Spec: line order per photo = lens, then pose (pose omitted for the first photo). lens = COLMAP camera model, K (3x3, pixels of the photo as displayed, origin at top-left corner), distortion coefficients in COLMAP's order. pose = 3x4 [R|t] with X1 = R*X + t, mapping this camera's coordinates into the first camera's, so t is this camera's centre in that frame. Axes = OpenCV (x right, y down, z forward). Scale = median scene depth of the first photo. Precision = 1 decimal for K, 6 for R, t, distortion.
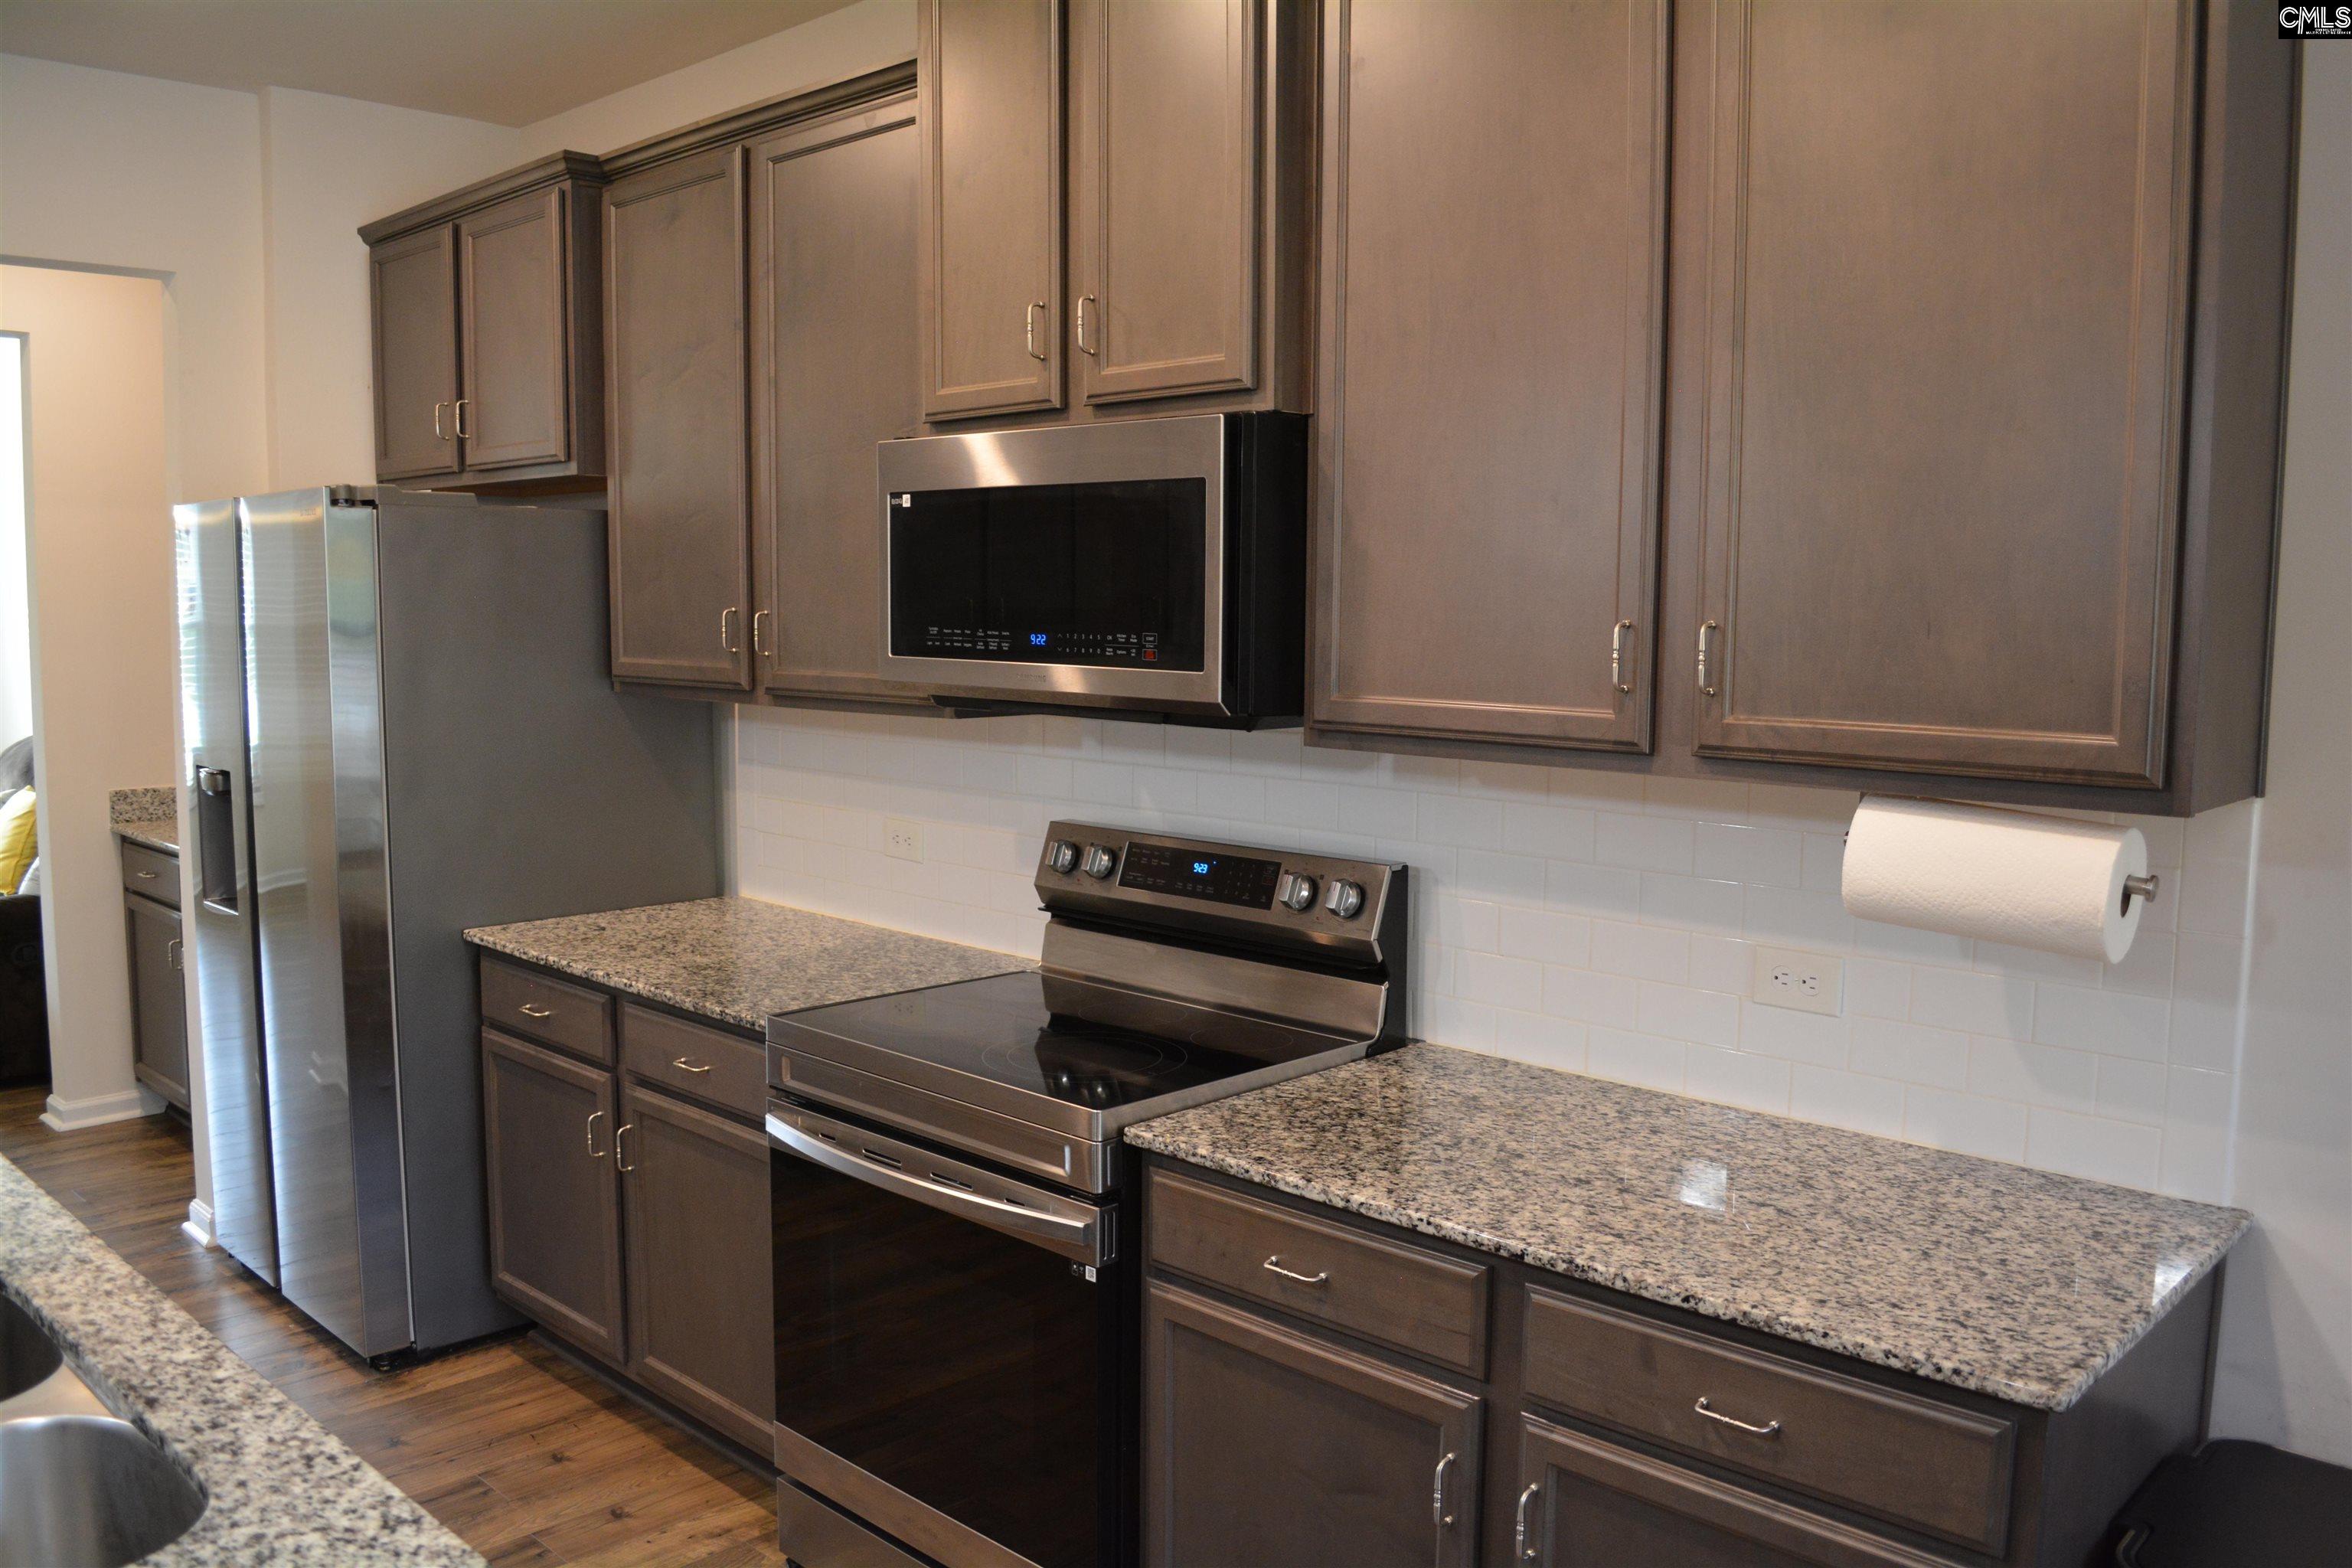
lens RADIAL K [[1854.6, 0, 1178.5], [0, 1854.6, 796.4], [0, 0, 1]] dist [-0.082443, 0.010483]
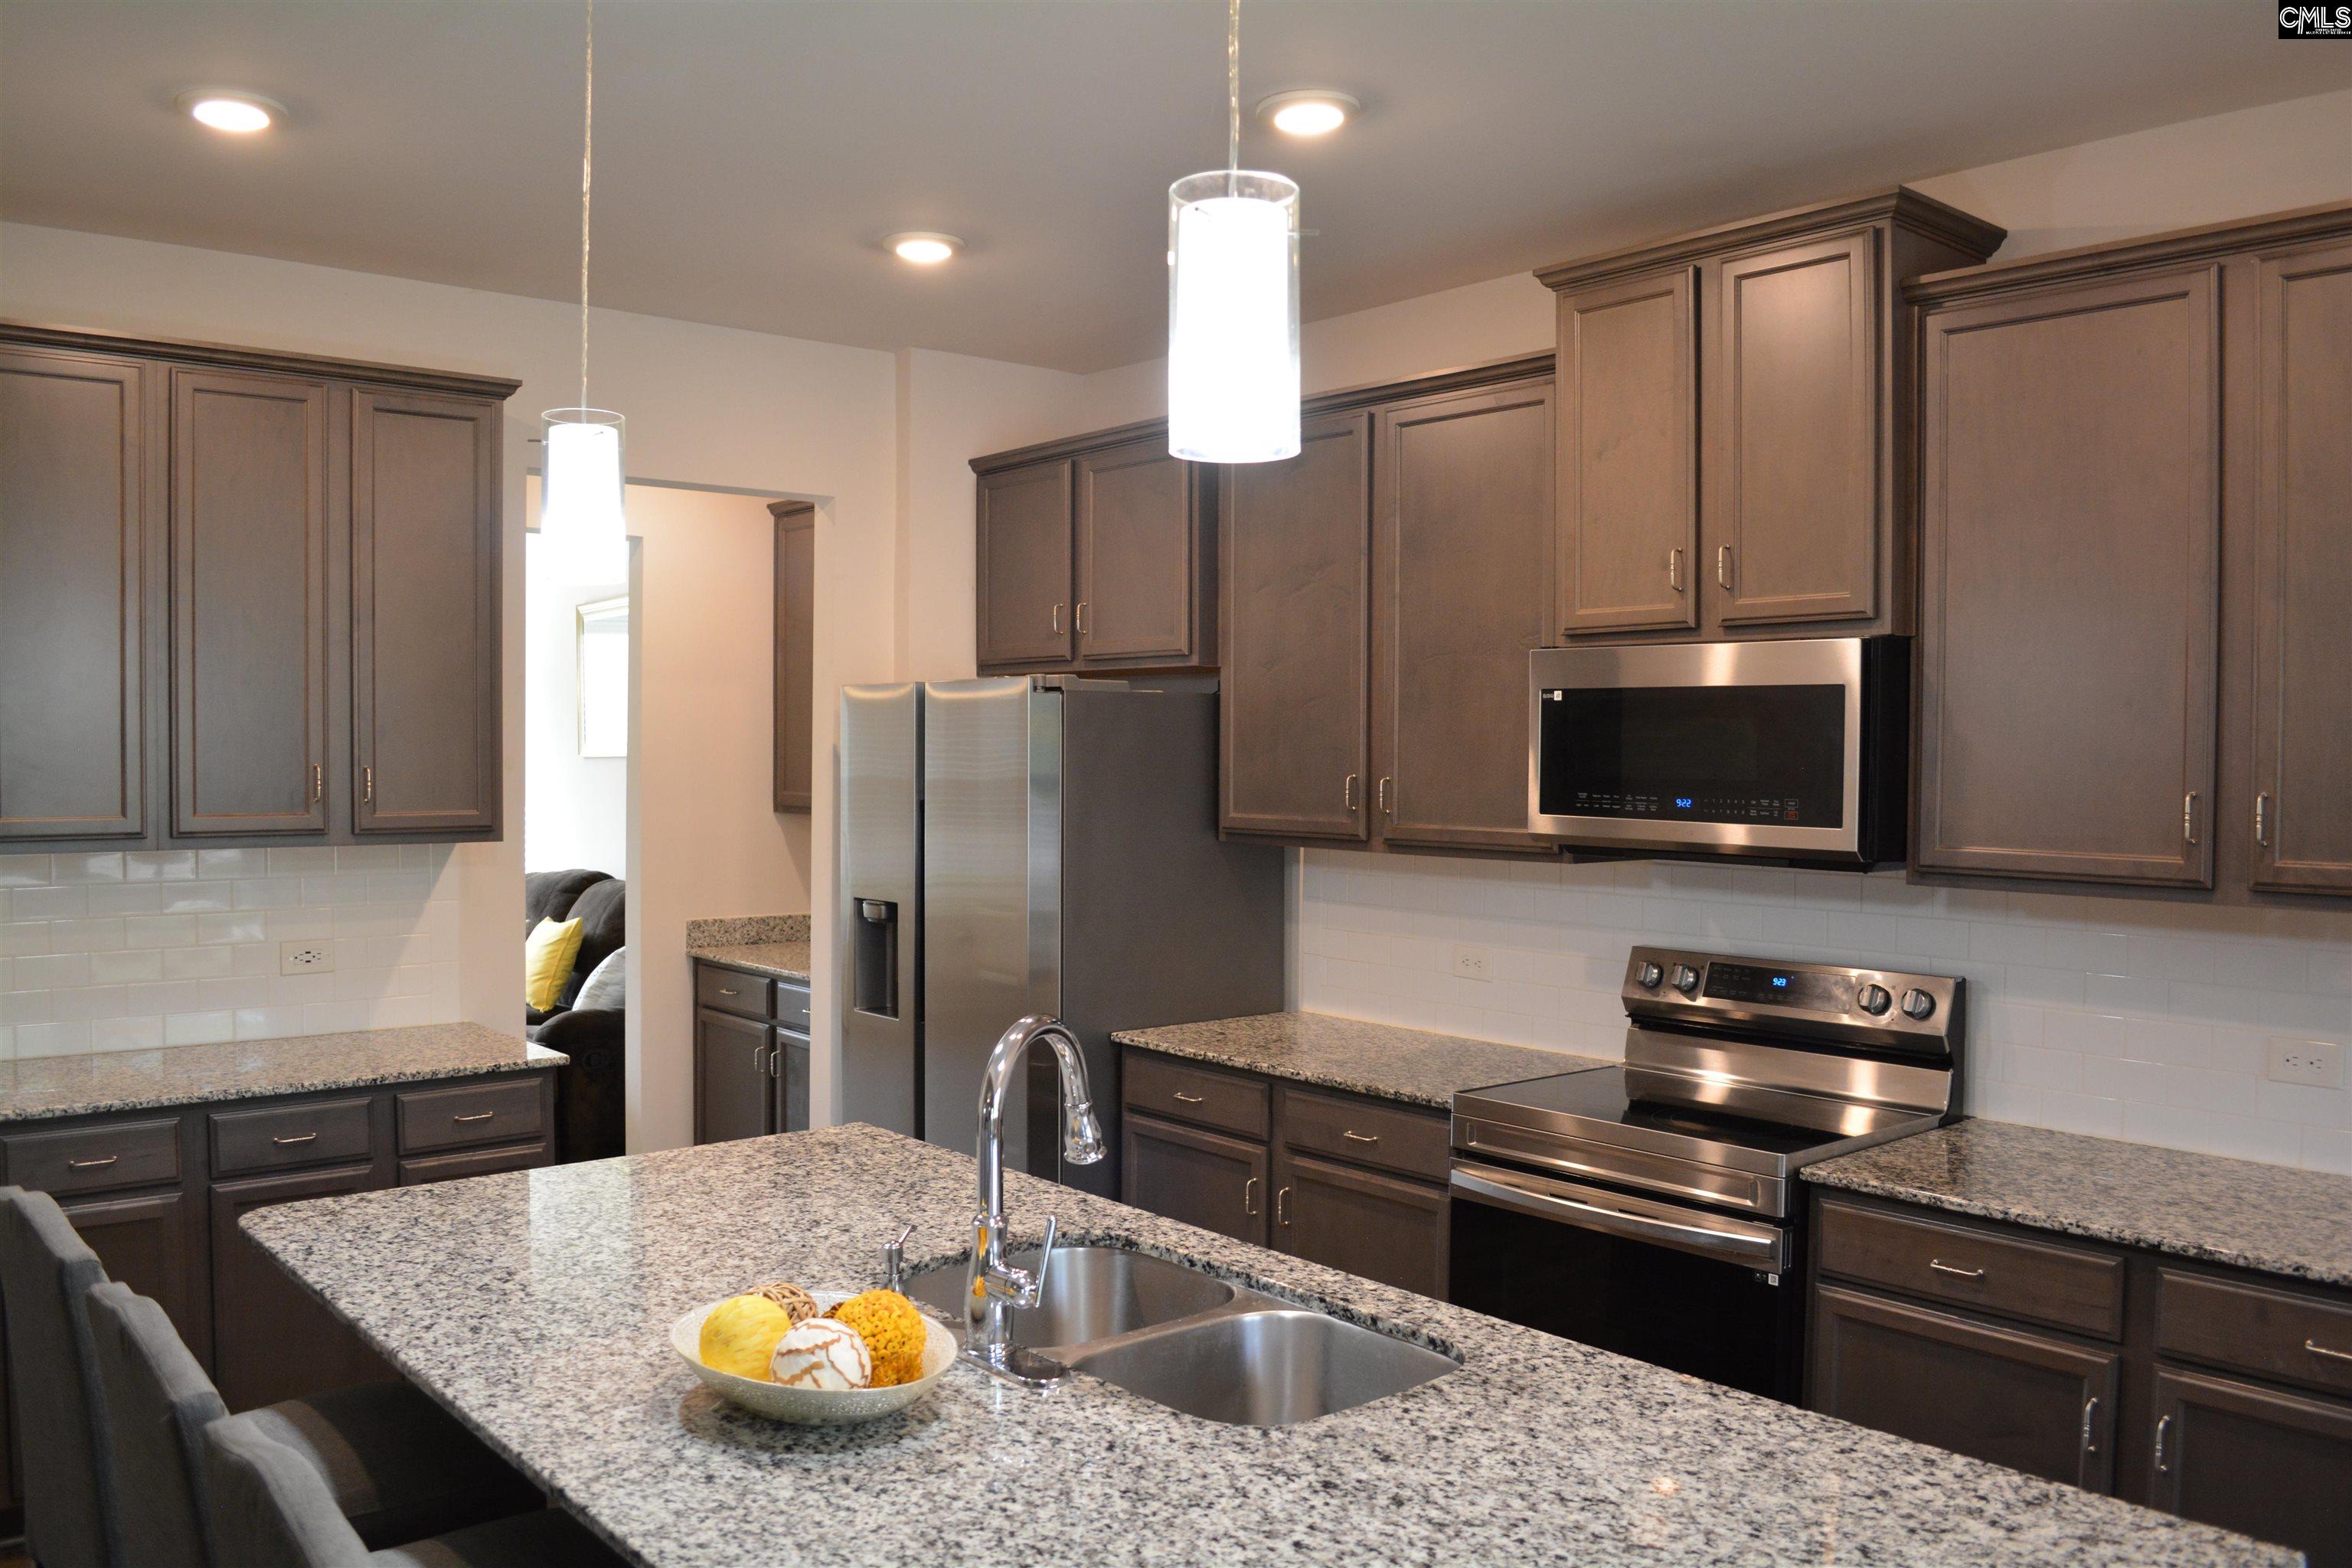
lens RADIAL K [[1854.6, 0, 1180.5], [0, 1854.6, 795.3], [0, 0, 1]] dist [-0.082443, 0.010483]
pose [[0.995169, 0.002669, -0.098138, -0.344354], [-0.010747, 0.996585, -0.081877, 0.023500], [0.097584, 0.082536, 0.991799, -0.377090]]
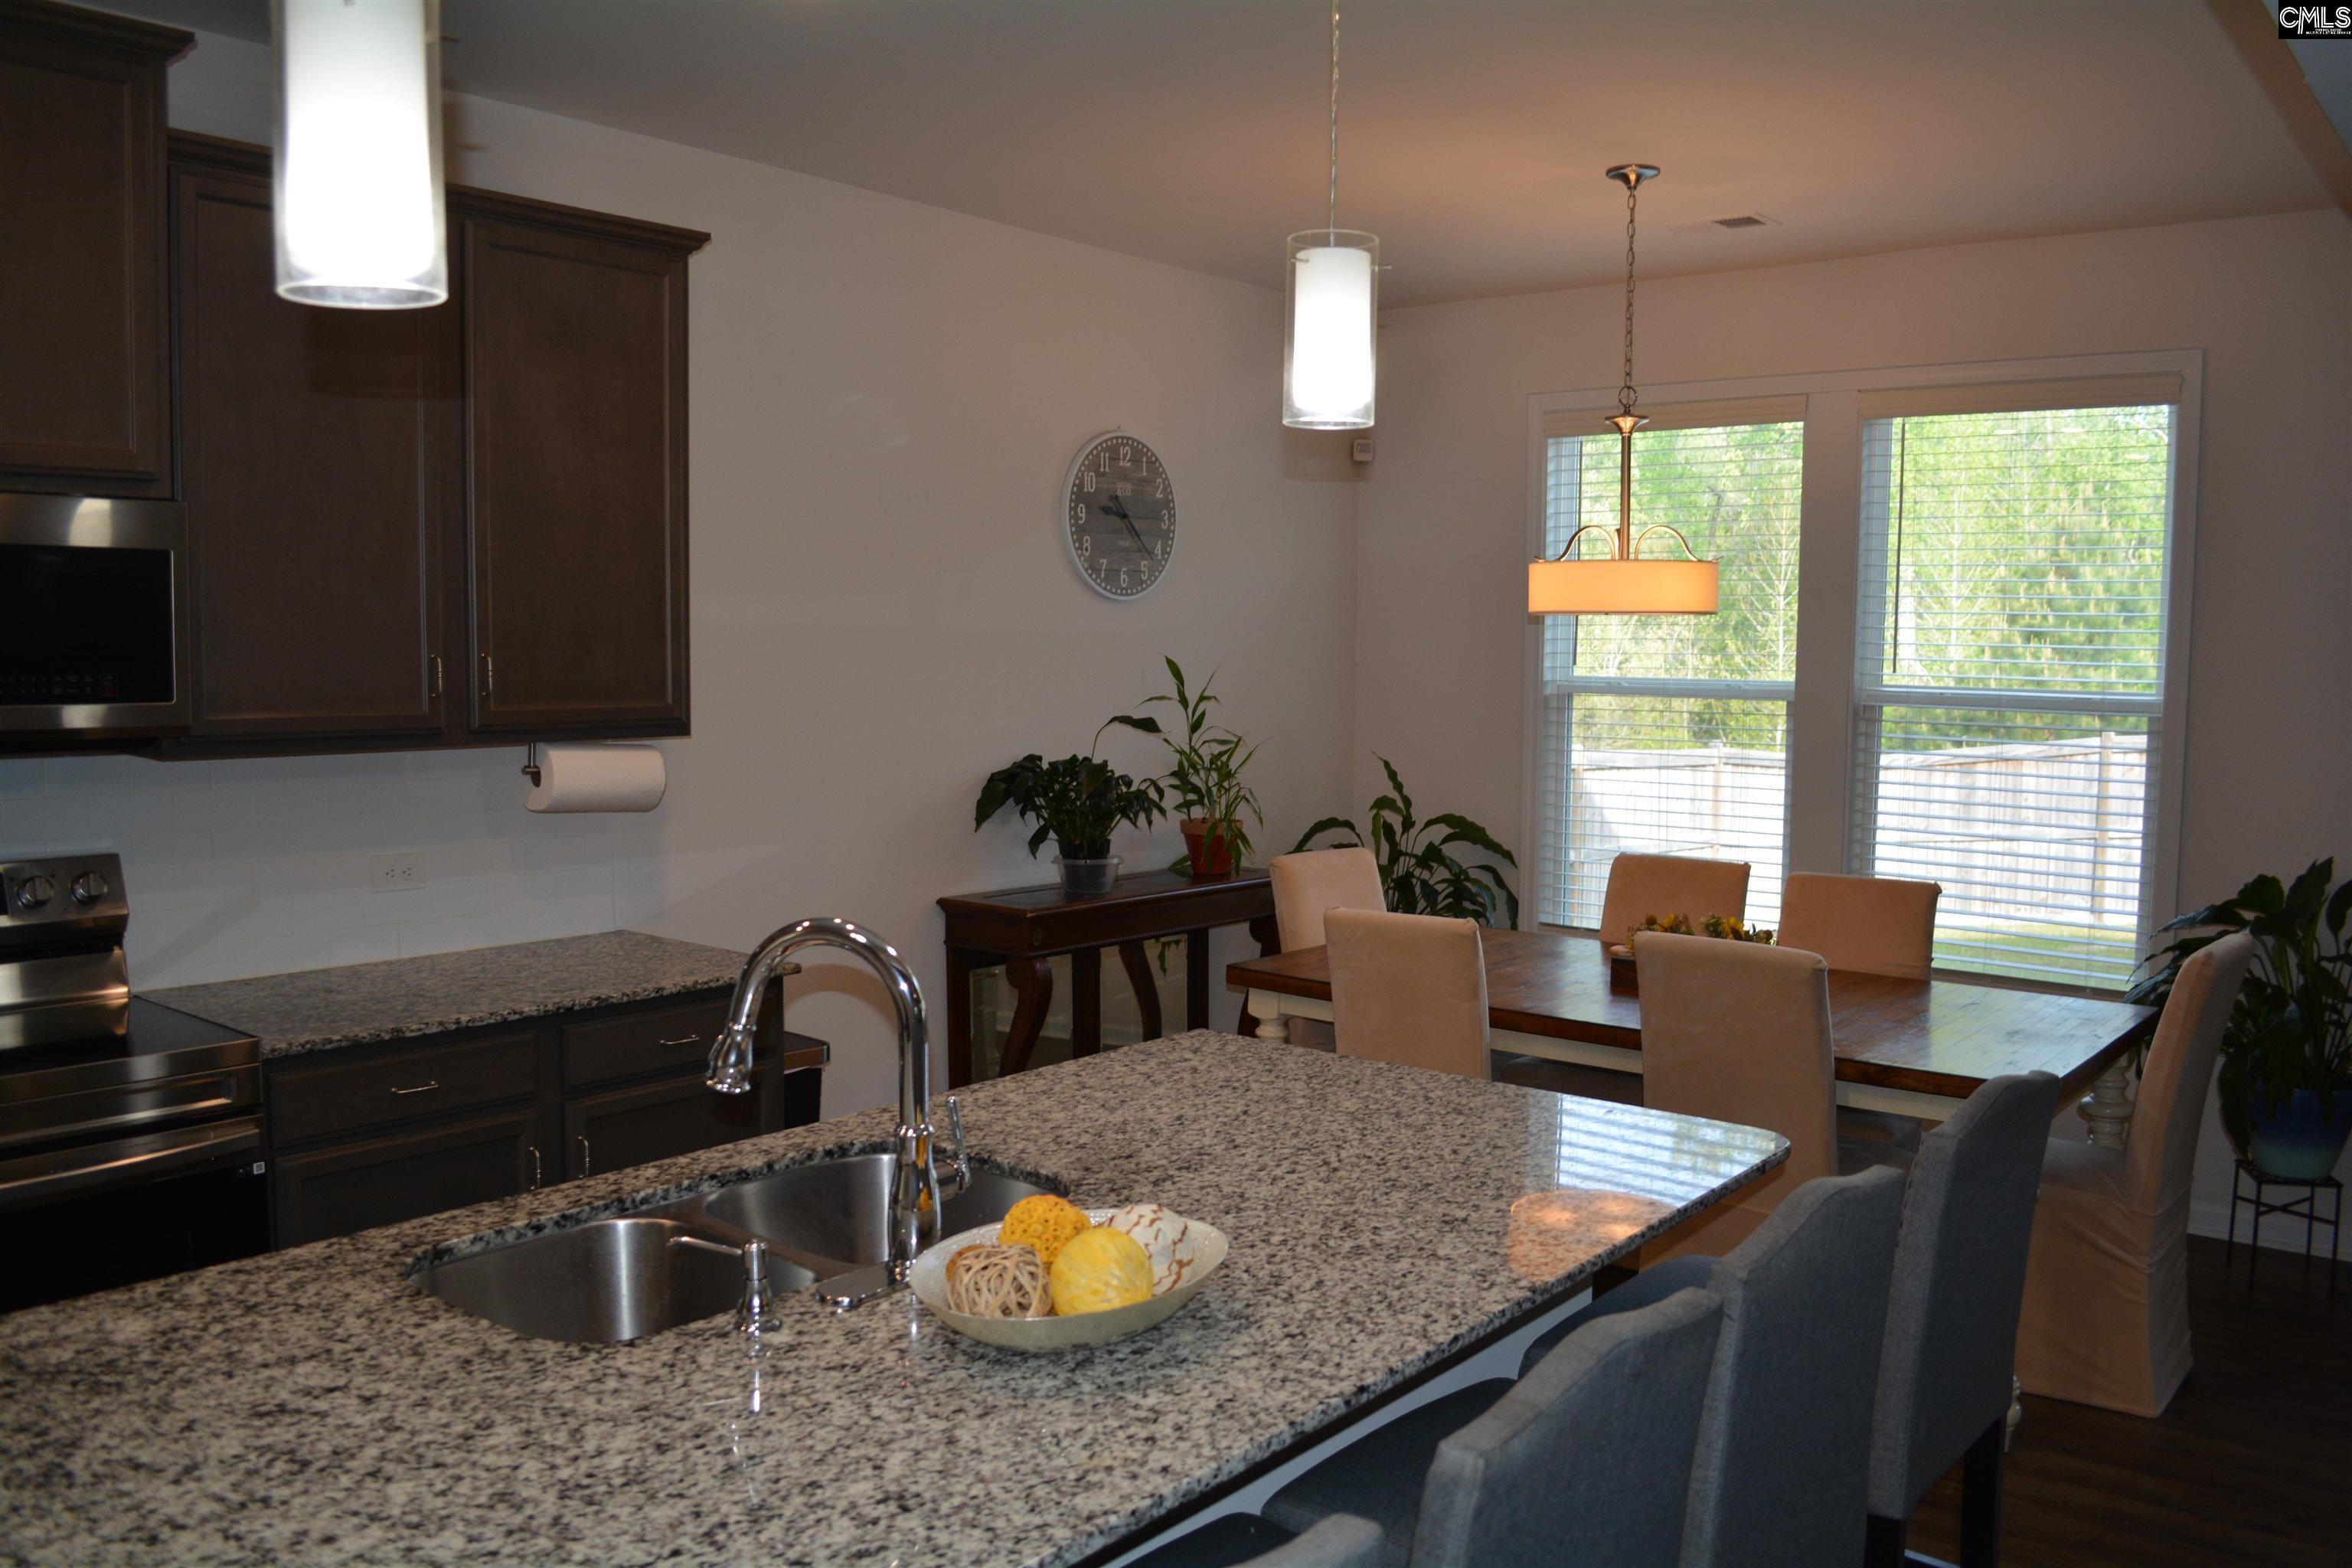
lens RADIAL K [[1854.6, 0, 1185.9], [0, 1854.6, 789.6], [0, 0, 1]] dist [-0.082443, 0.010483]
pose [[-0.083600, -0.090563, 0.992376, -1.332854], [0.094569, 0.990646, 0.098372, -0.066478], [-0.992002, 0.102072, -0.074254, 0.422837]]
